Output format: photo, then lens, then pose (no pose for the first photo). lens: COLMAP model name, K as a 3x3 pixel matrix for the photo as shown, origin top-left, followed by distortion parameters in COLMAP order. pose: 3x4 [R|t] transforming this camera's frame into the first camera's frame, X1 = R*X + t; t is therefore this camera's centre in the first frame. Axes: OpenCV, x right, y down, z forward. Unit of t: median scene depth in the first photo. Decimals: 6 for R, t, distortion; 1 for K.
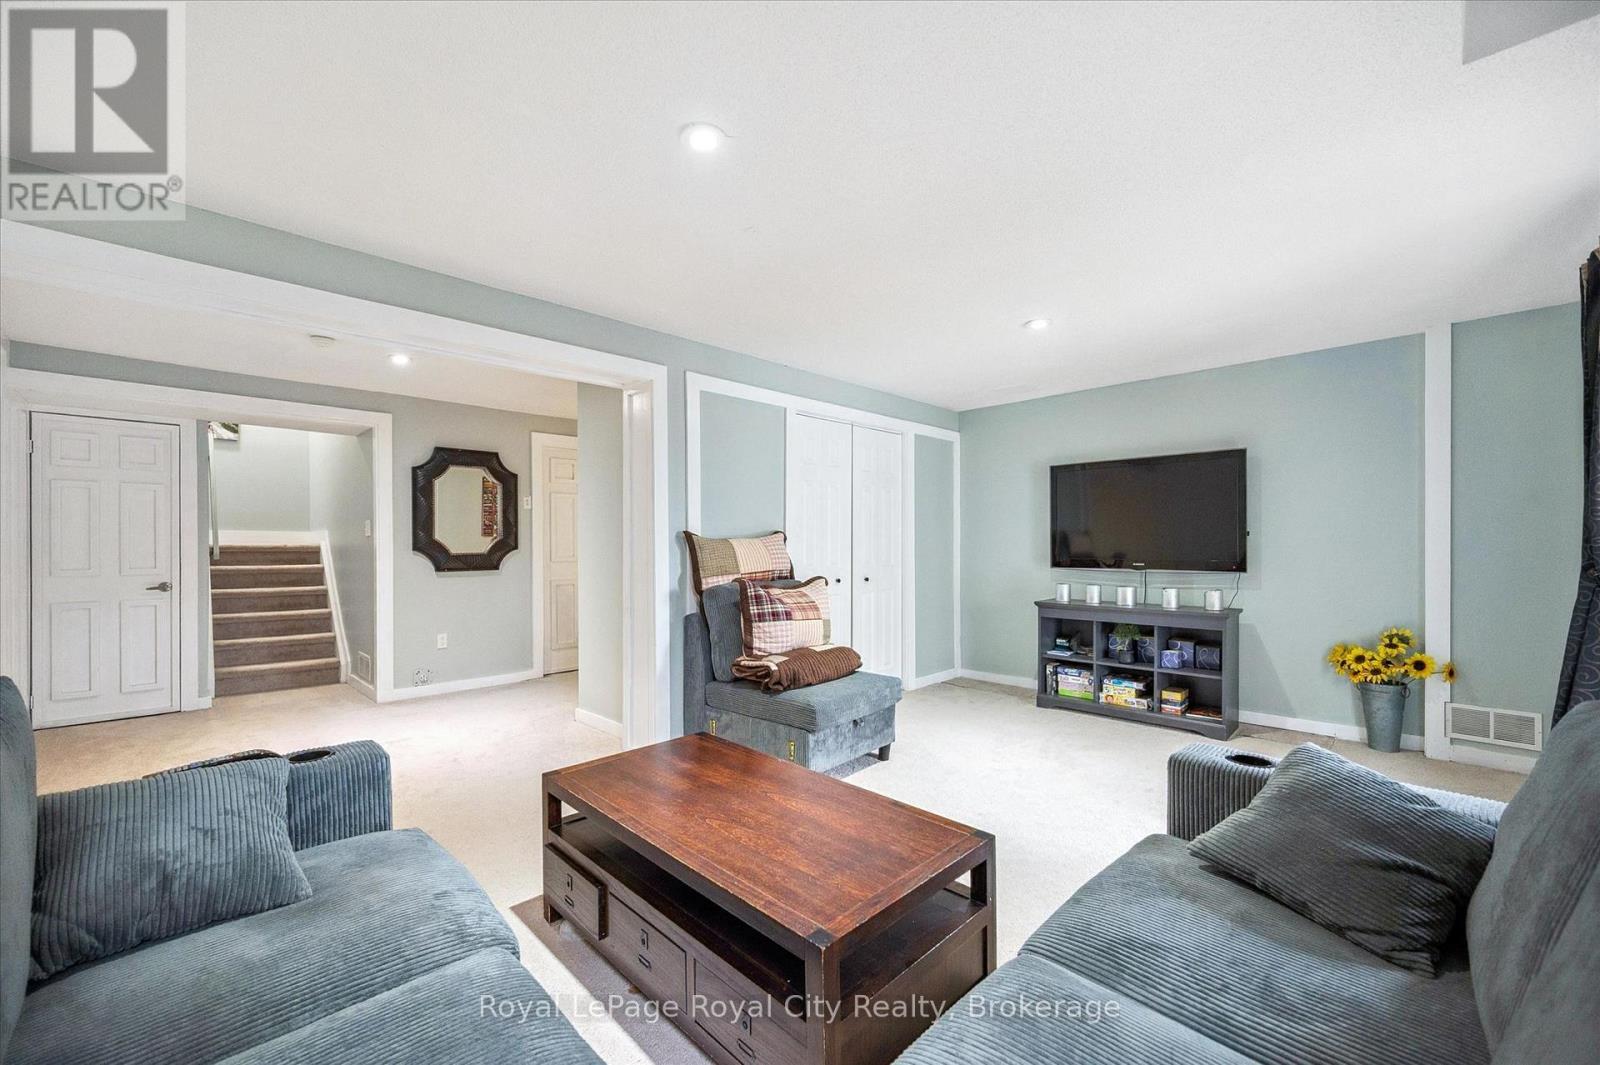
lens RADIAL K [[623.5, 0, 800.2], [0, 623.5, 542.2], [0, 0, 1]] dist [-0.000420, 0.000007]
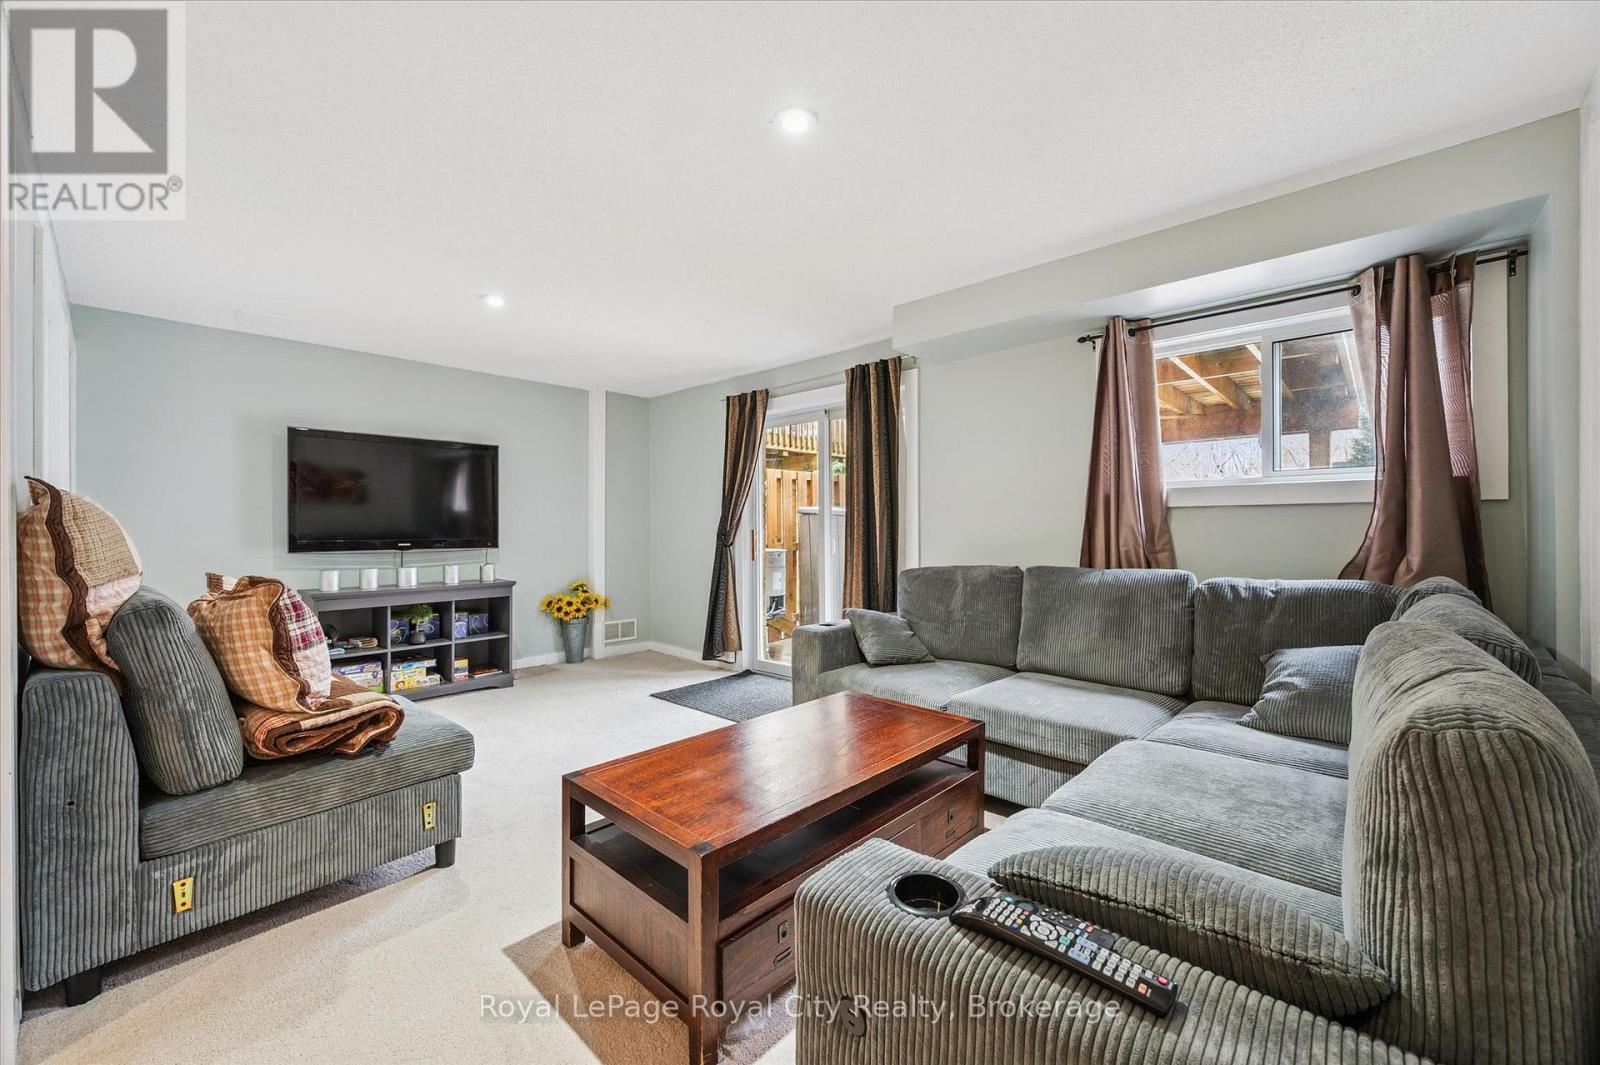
lens RADIAL K [[623.5, 0, 802.4], [0, 623.5, 524.3], [0, 0, 1]] dist [-0.000420, 0.000007]
pose [[-0.021388, 0.010046, 0.999721, -0.550899], [0.000045, 0.999950, -0.010047, 0.015362], [-0.999771, -0.000169, -0.021388, 0.467001]]
